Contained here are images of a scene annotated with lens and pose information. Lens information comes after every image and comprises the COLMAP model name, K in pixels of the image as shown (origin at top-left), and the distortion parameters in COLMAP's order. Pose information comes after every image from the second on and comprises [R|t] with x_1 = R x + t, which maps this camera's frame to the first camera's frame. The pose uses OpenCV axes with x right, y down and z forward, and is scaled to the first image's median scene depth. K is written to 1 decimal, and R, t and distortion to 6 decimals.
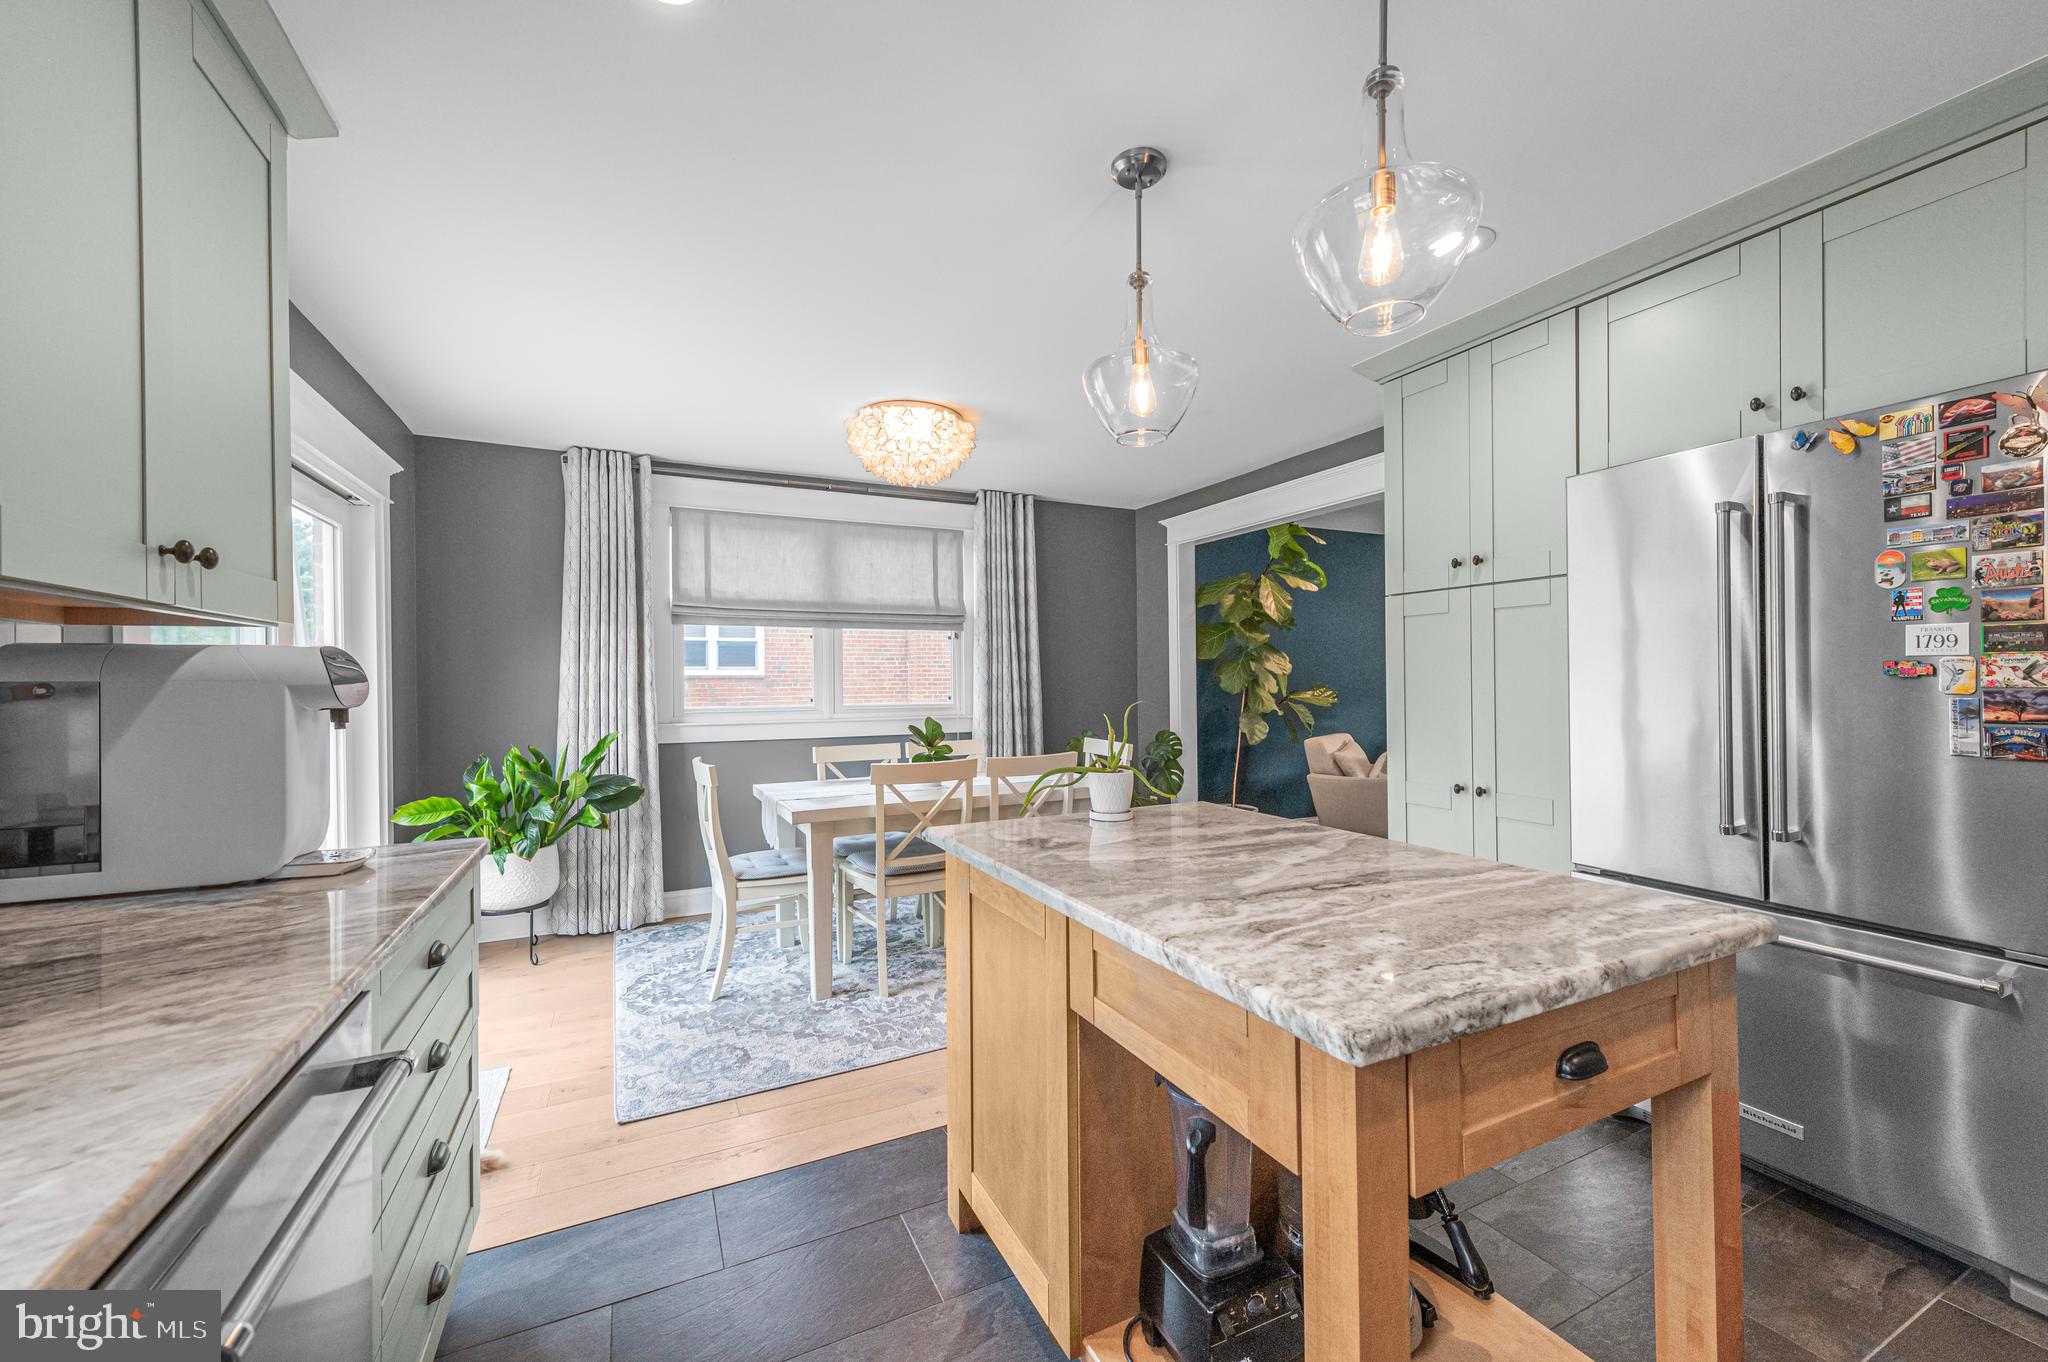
lens RADIAL K [[812.6, 0, 1023.4], [0, 812.6, 681.1], [0, 0, 1]] dist [0.003490, -0.000441]
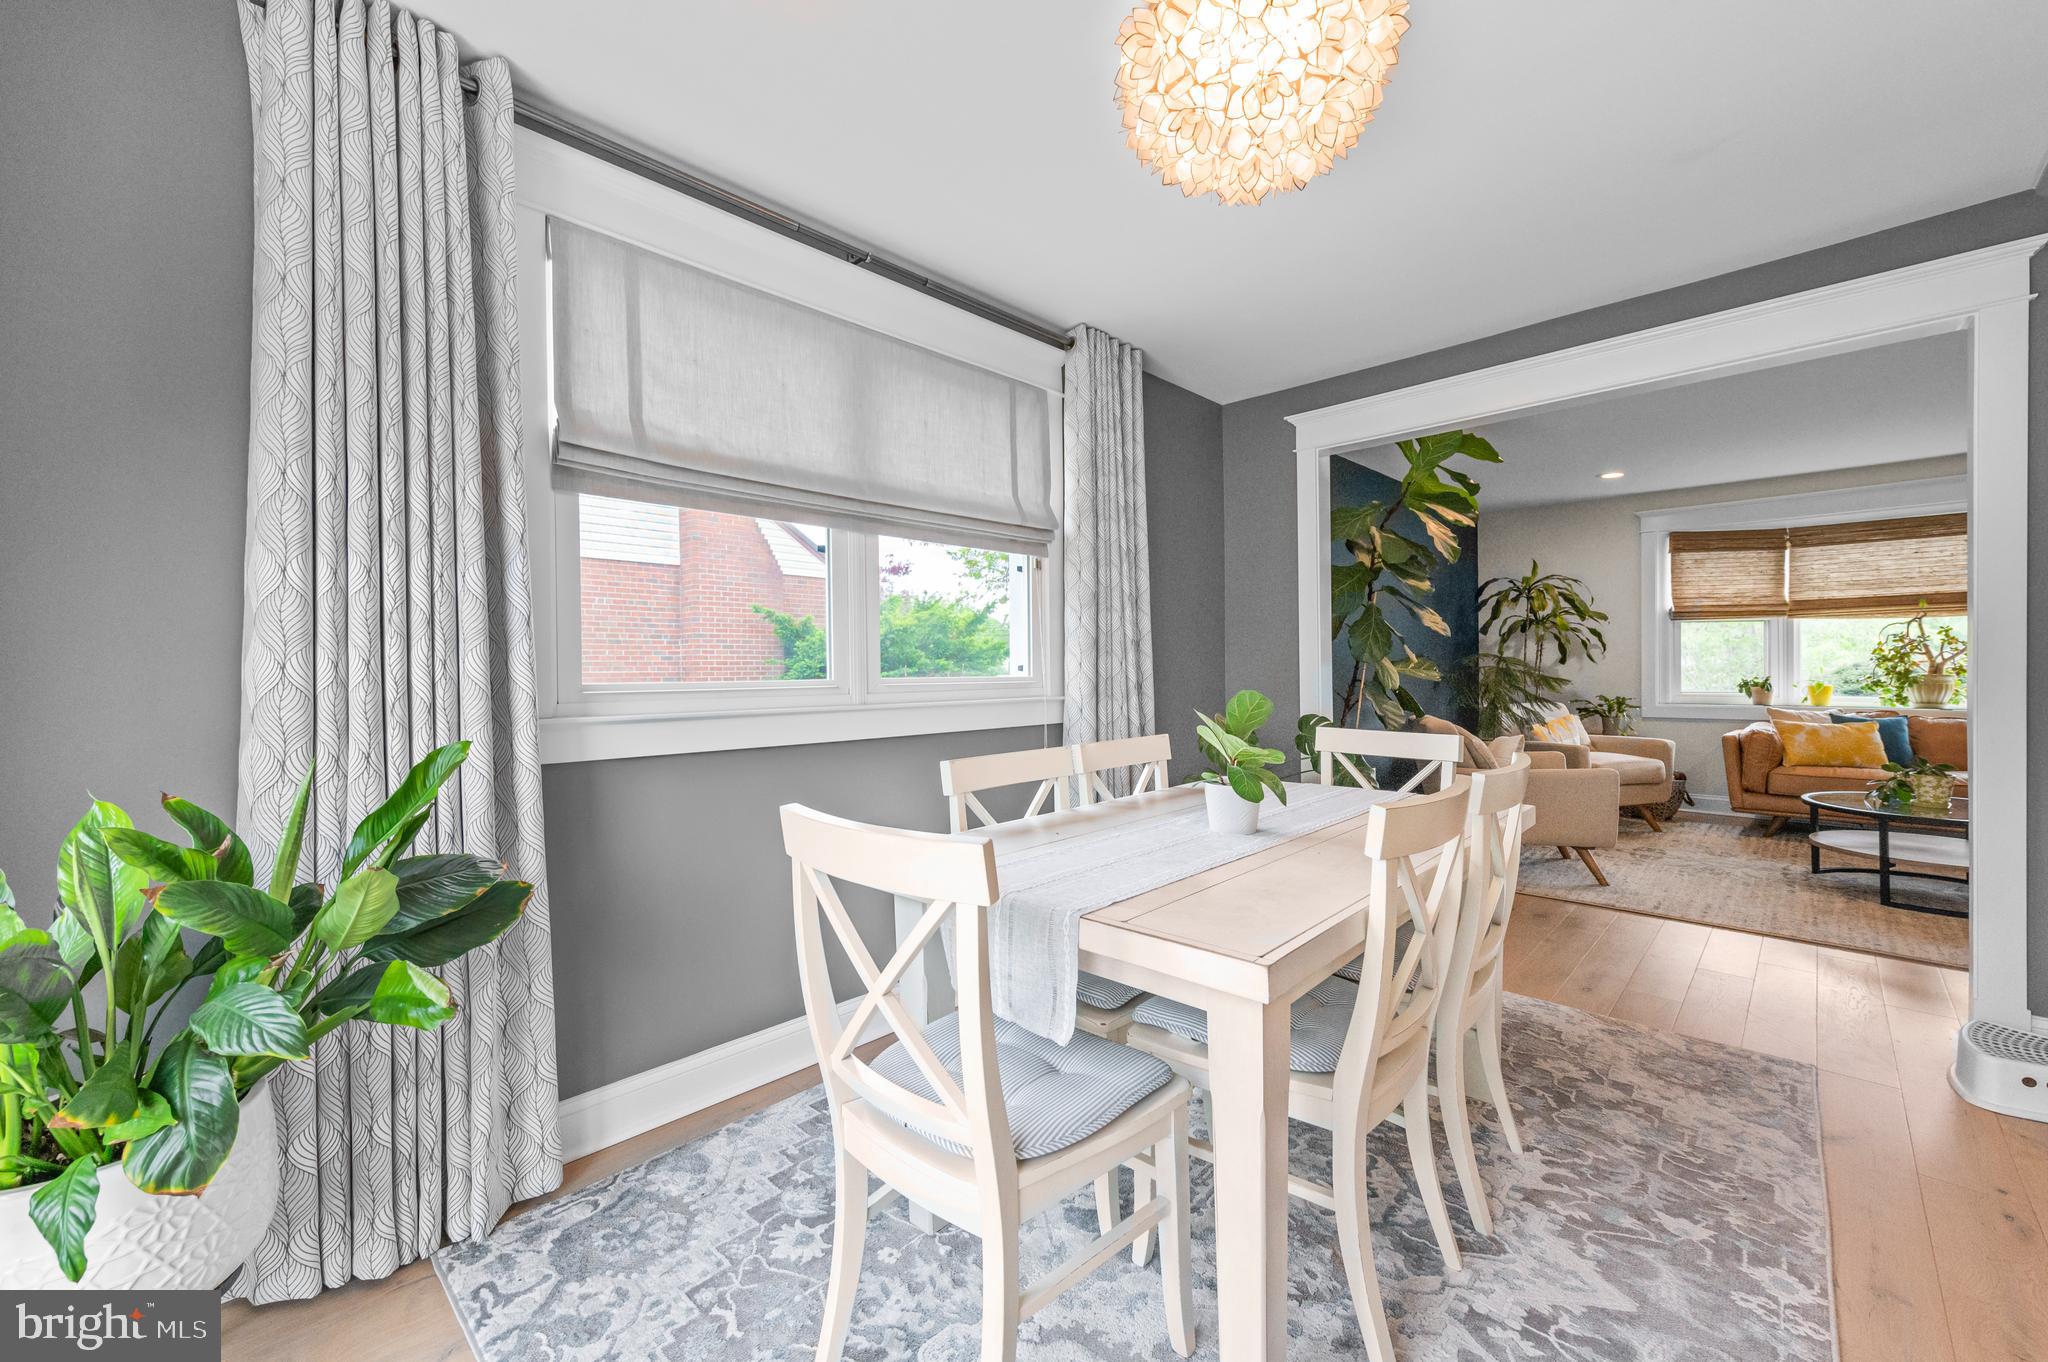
lens RADIAL K [[812.6, 0, 1027.1], [0, 812.6, 682.5], [0, 0, 1]] dist [0.003490, -0.000441]
pose [[0.940008, -0.004147, 0.341127, -0.355537], [-0.000510, 0.999908, 0.013561, 0.028240], [-0.341152, -0.012921, 0.939919, 0.522515]]
